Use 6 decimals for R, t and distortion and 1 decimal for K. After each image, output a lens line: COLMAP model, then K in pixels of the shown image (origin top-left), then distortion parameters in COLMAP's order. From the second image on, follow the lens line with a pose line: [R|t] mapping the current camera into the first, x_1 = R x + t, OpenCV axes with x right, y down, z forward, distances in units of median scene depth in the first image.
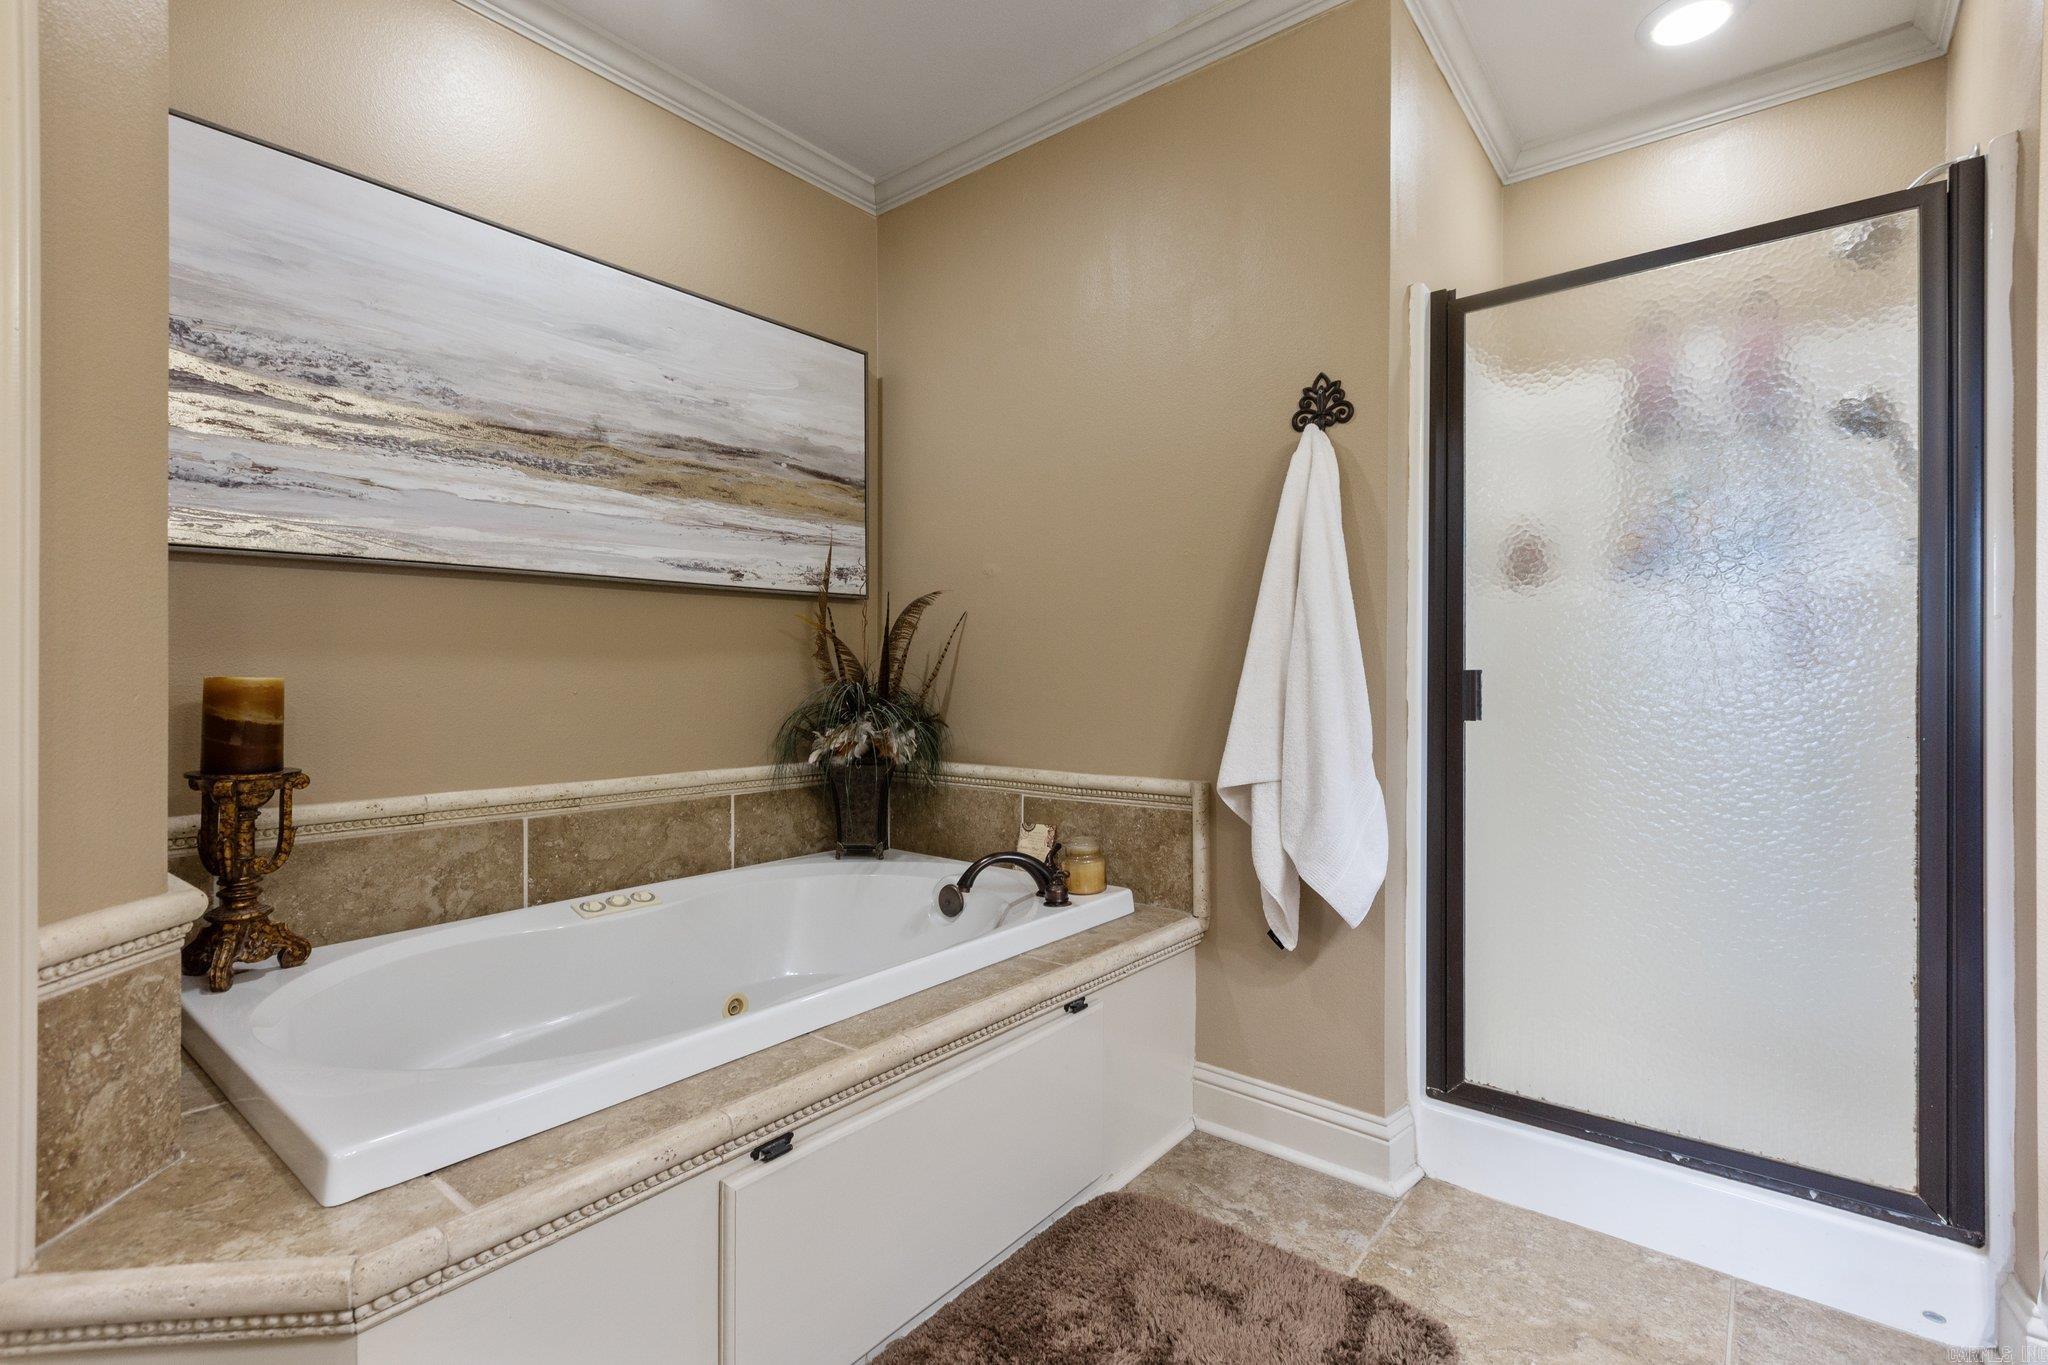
lens RADIAL K [[934.5, 0, 1025.0], [0, 934.5, 677.9], [0, 0, 1]] dist [0.002981, 0.000729]
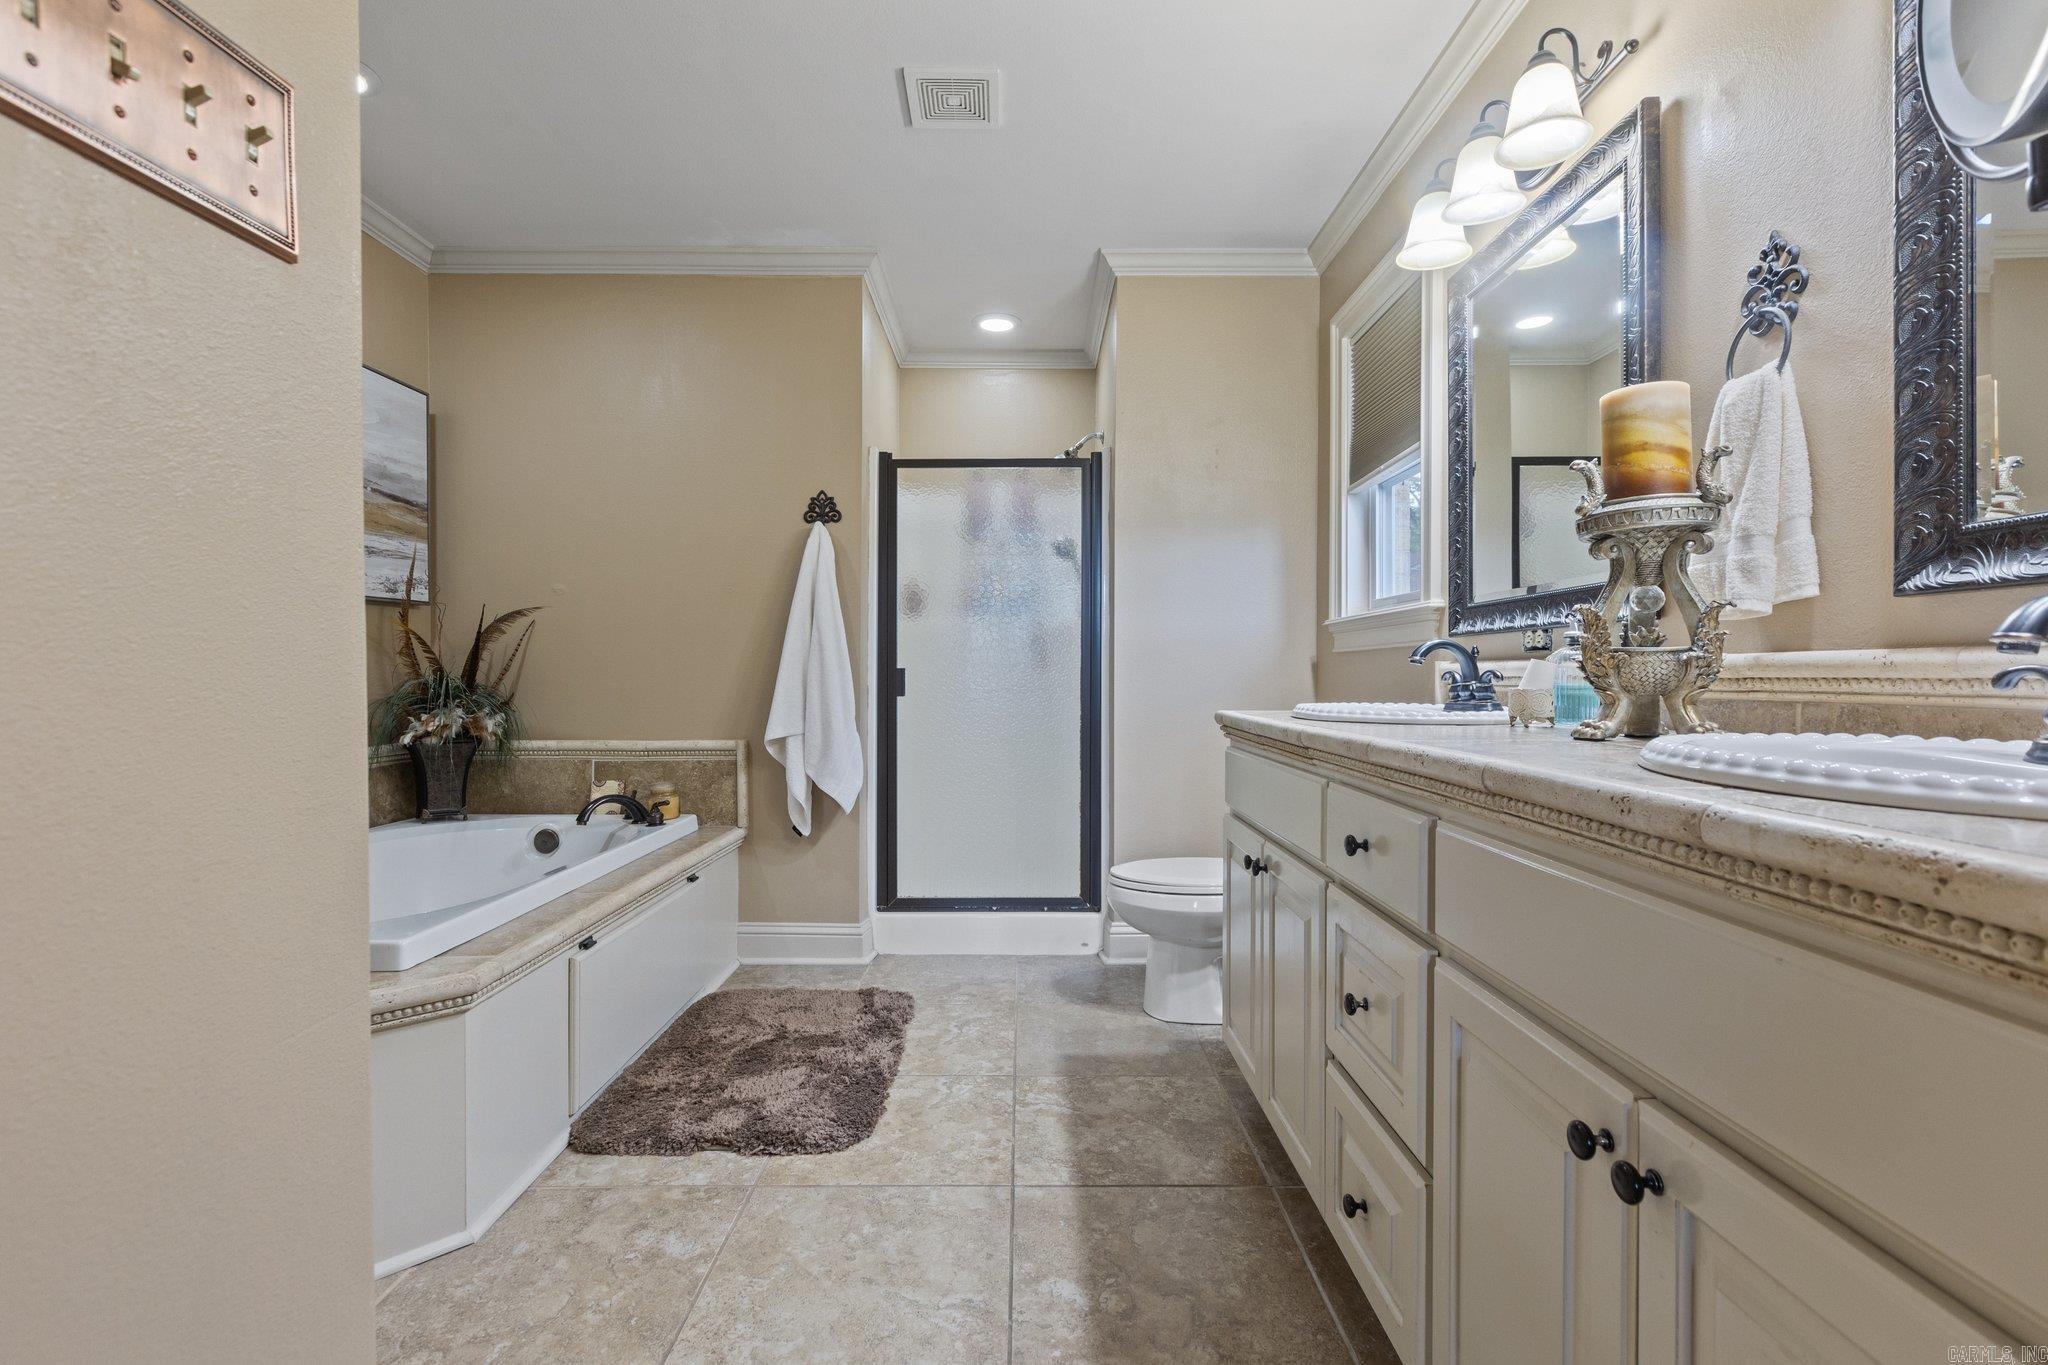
lens RADIAL K [[934.5, 0, 1025.0], [0, 934.5, 677.9], [0, 0, 1]] dist [0.002981, 0.000729]
pose [[0.780443, -0.003019, 0.625220, -0.415127], [-0.000487, 0.999985, 0.005436, 0.000426], [-0.625227, -0.004548, 0.780430, -0.496960]]
